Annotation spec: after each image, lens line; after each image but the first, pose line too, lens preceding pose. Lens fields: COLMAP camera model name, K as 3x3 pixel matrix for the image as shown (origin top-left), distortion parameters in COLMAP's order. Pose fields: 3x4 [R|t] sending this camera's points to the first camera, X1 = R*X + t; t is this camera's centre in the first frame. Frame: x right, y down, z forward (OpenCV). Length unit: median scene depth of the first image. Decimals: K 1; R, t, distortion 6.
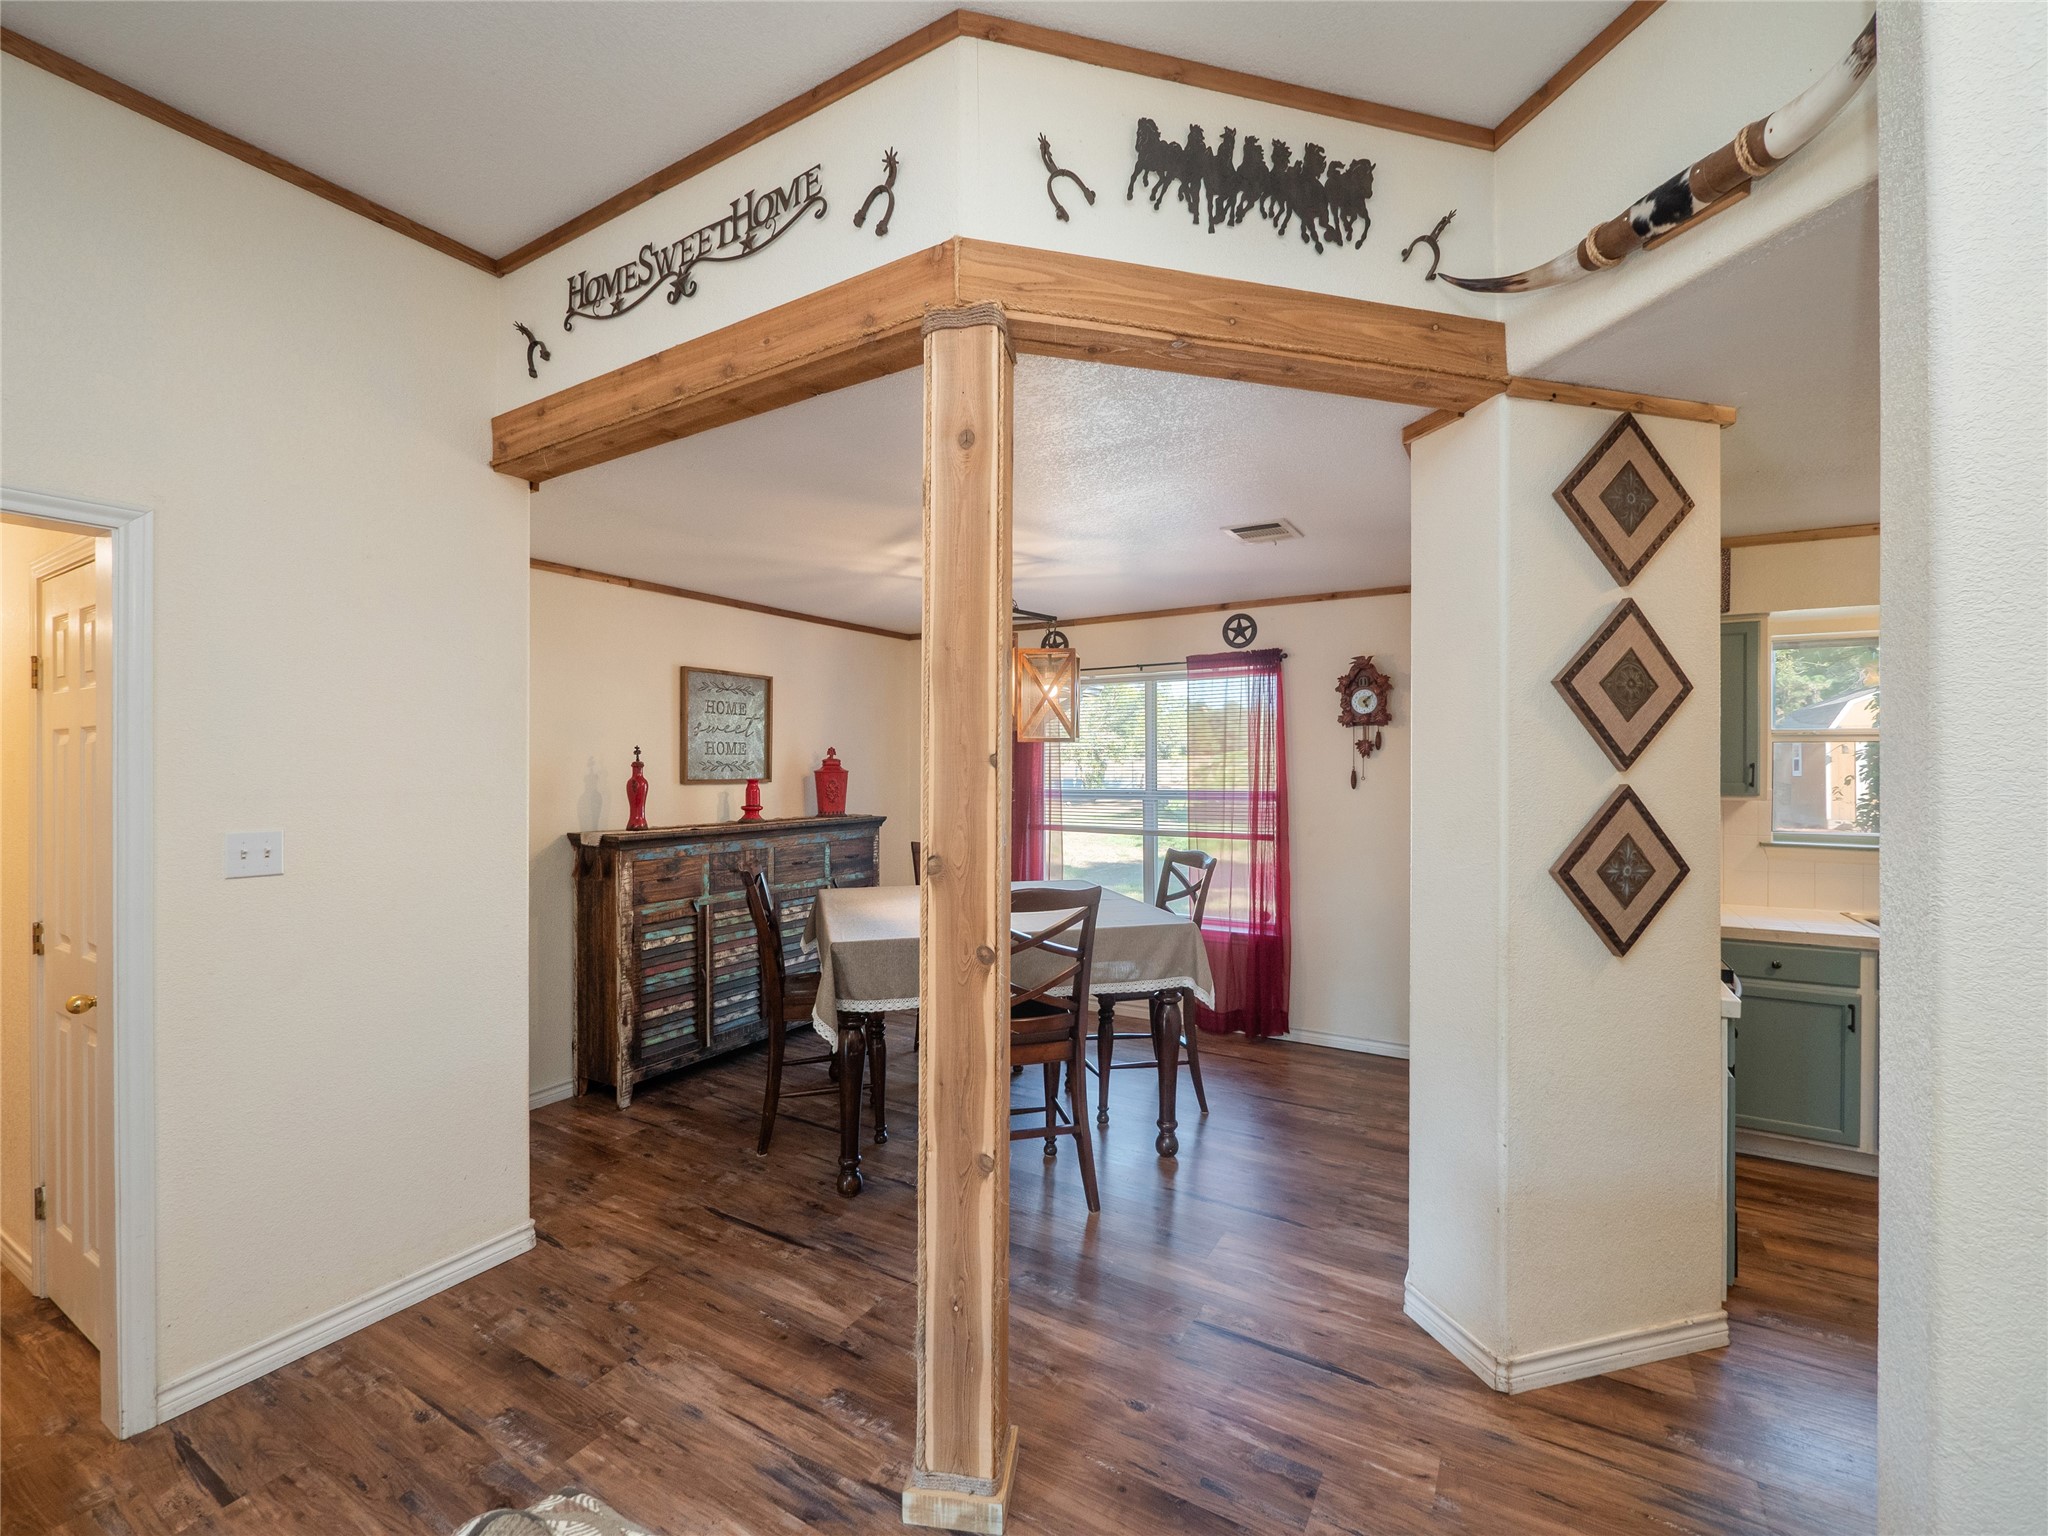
lens RADIAL K [[895.4, 0, 1024.0], [0, 895.4, 768.0], [0, 0, 1]] dist [-0.003060, -0.000479]
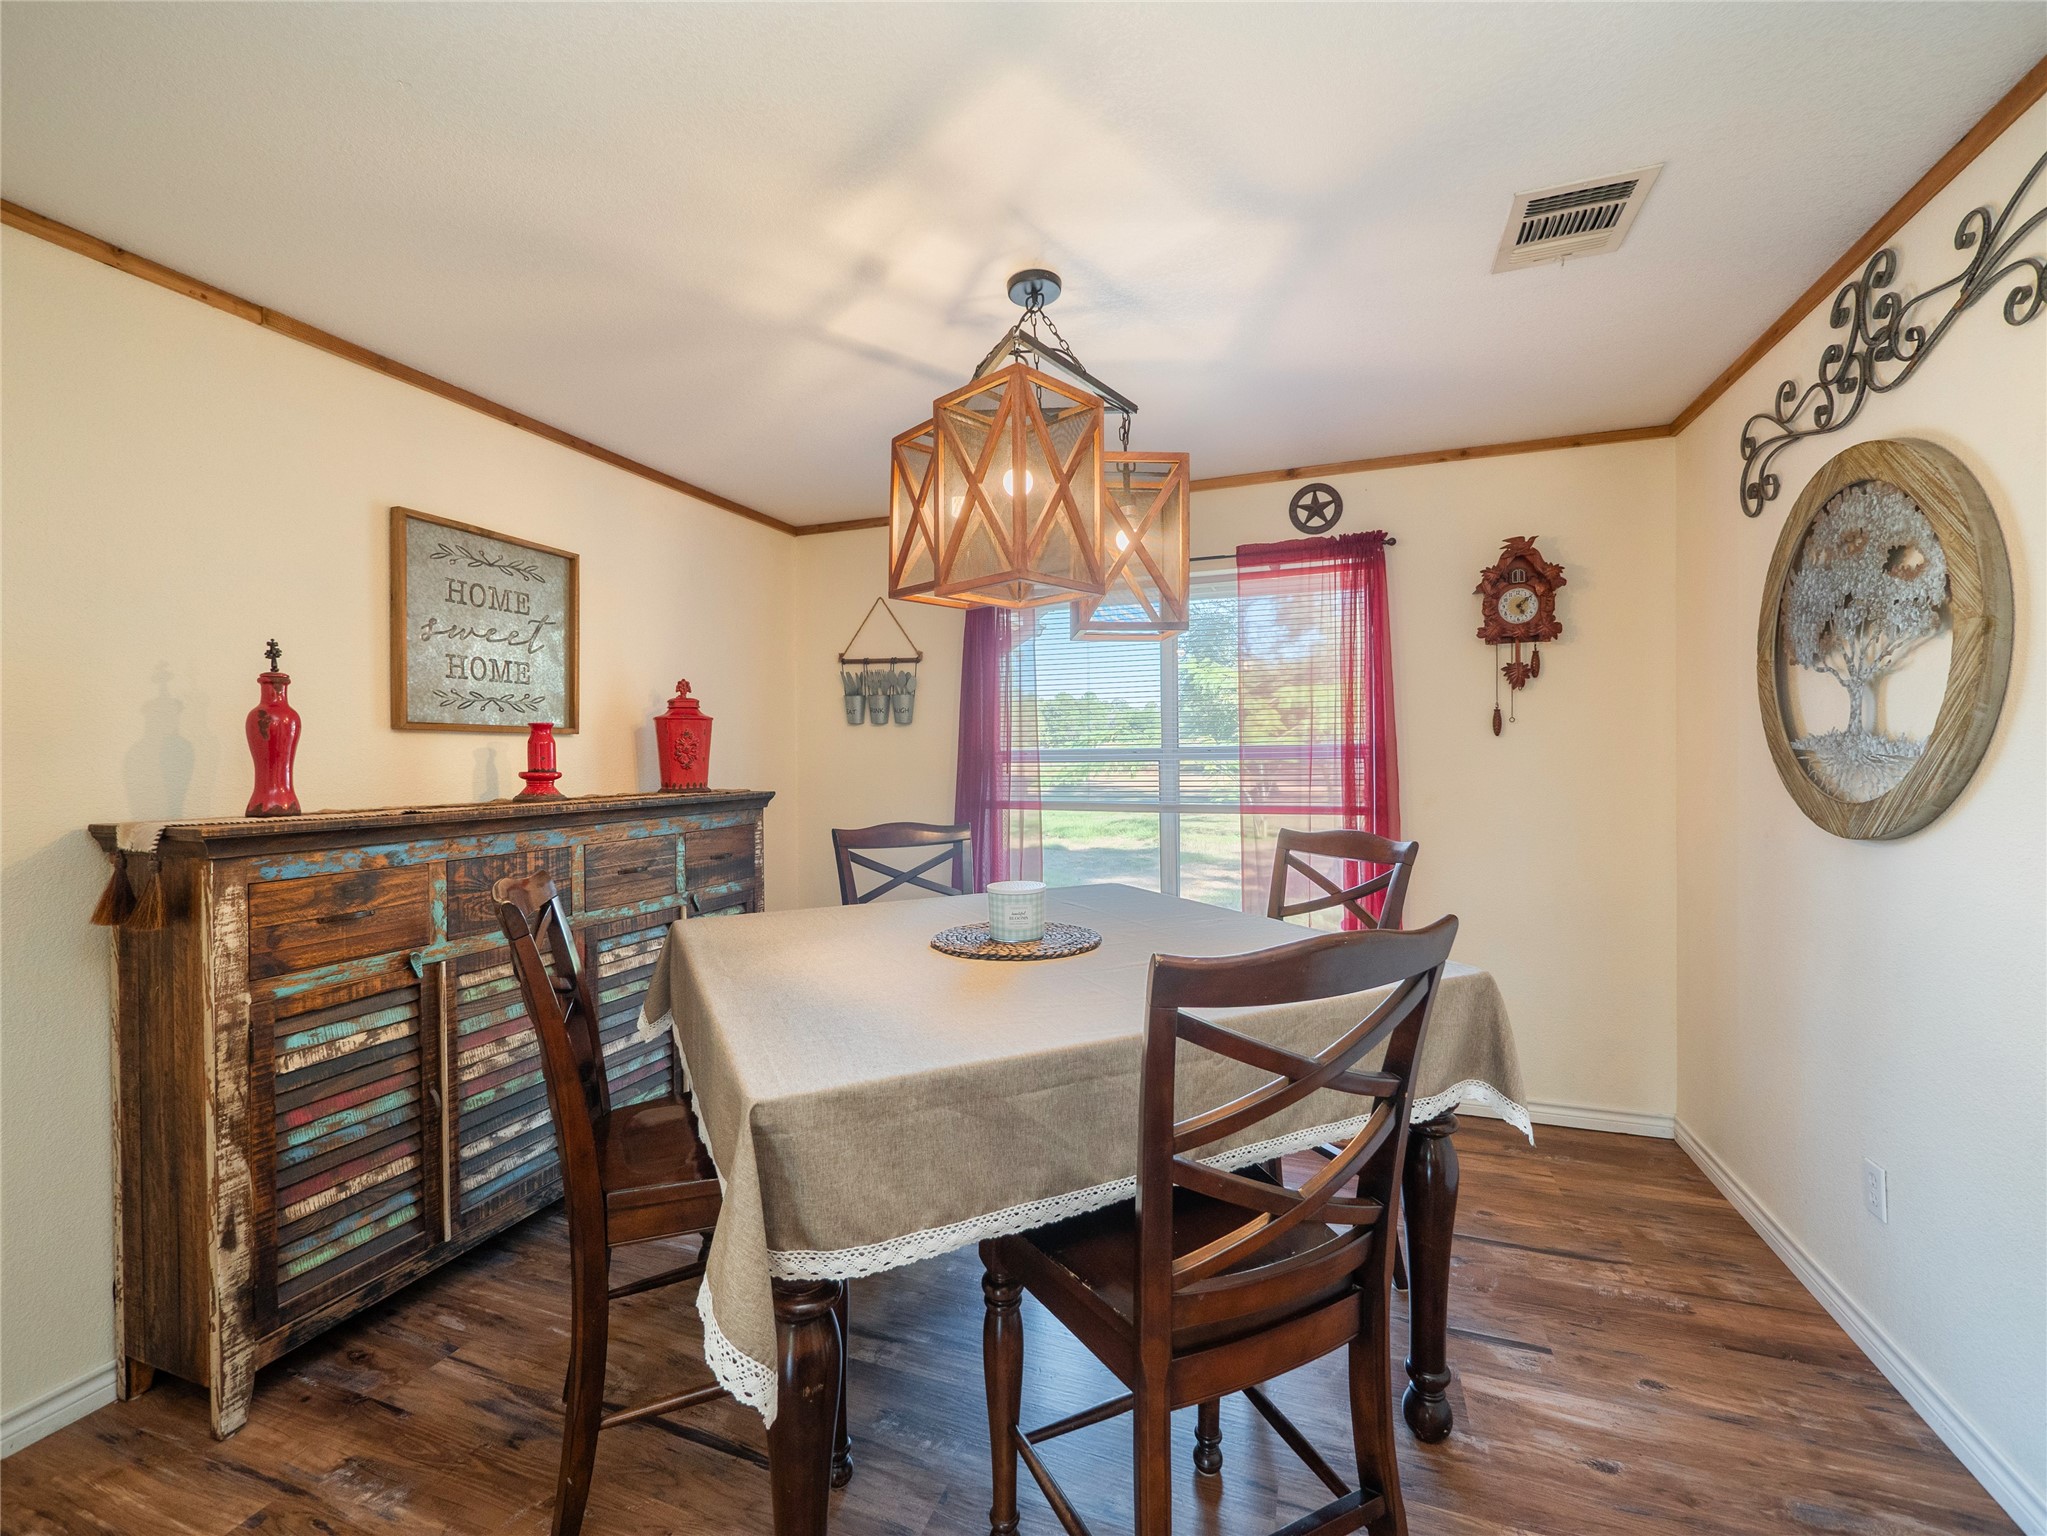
lens RADIAL K [[868.8, 0, 1018.0], [0, 868.8, 762.2], [0, 0, 1]] dist [-0.001637, -0.000240]
pose [[0.982324, -0.009616, 0.186940, -0.122620], [0.009355, 0.999954, 0.002274, 0.041396], [-0.186953, -0.000485, 0.982369, 0.449407]]
